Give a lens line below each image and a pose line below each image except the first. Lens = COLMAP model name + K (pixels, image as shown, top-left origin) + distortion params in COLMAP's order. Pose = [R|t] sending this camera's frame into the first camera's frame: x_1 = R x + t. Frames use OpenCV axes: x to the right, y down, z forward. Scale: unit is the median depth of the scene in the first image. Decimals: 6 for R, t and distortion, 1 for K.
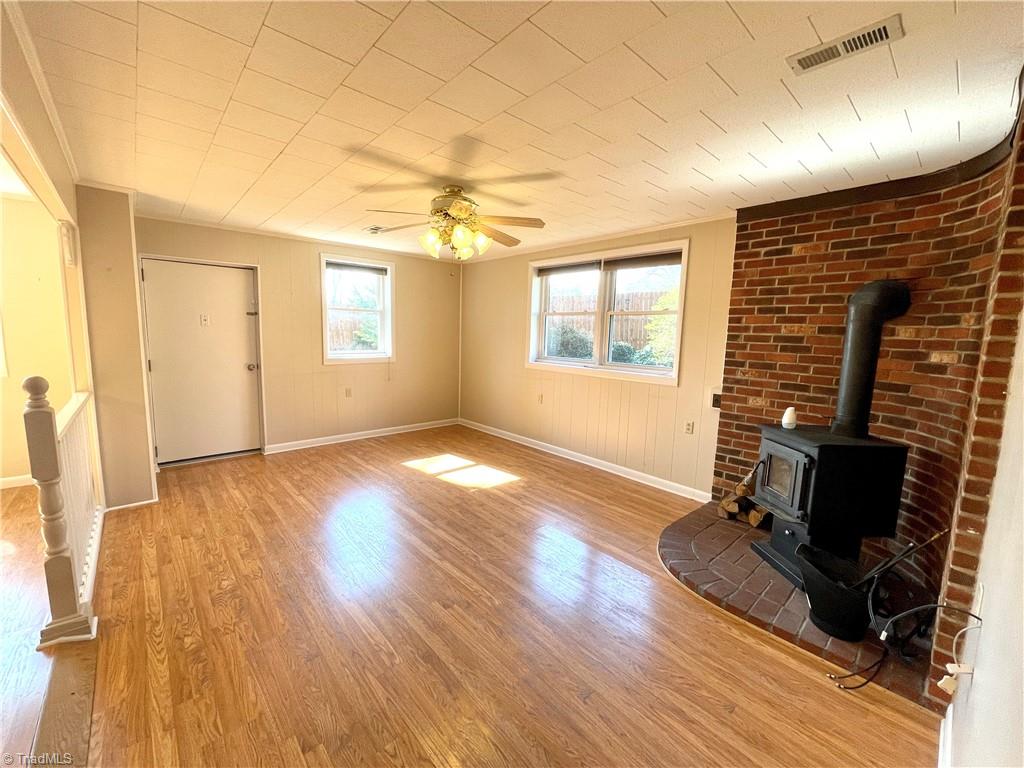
lens RADIAL K [[414.8, 0, 508.8], [0, 414.8, 380.9], [0, 0, 1]] dist [-0.004026, -0.000262]
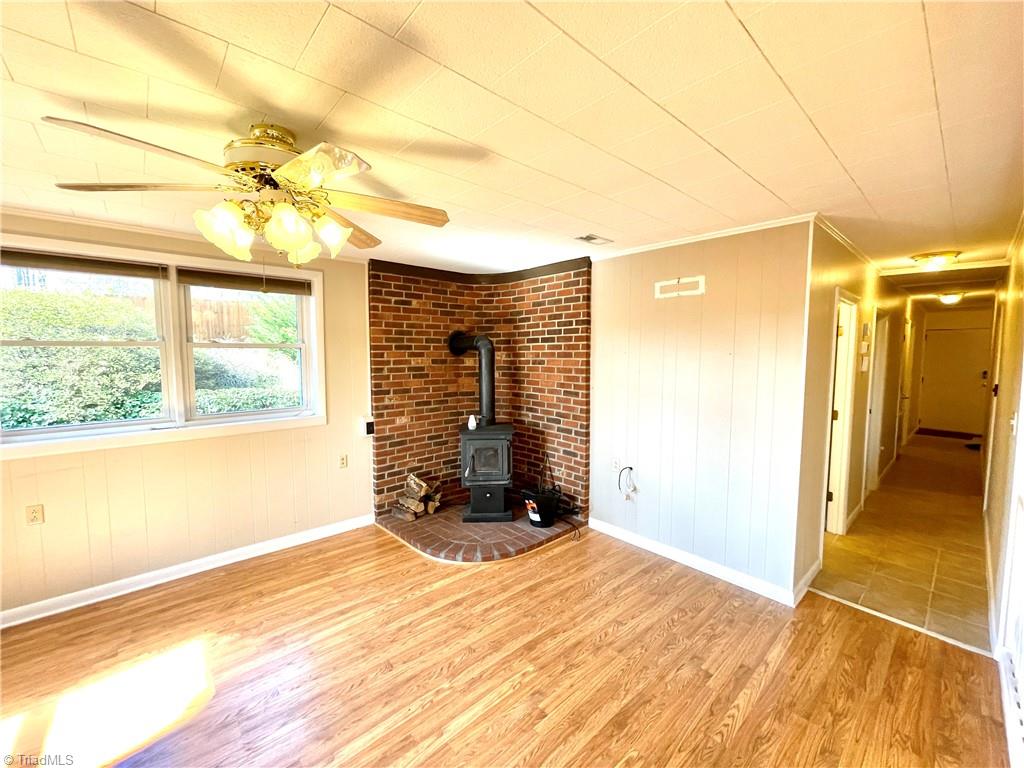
lens RADIAL K [[408.7, 0, 512.7], [0, 408.7, 378.7], [0, 0, 1]] dist [0.001277, 0.000212]
pose [[0.002136, -0.091836, 0.995772, -0.619779], [0.120571, 0.988533, 0.090910, -0.147137], [-0.992702, 0.119867, 0.013185, 0.652322]]
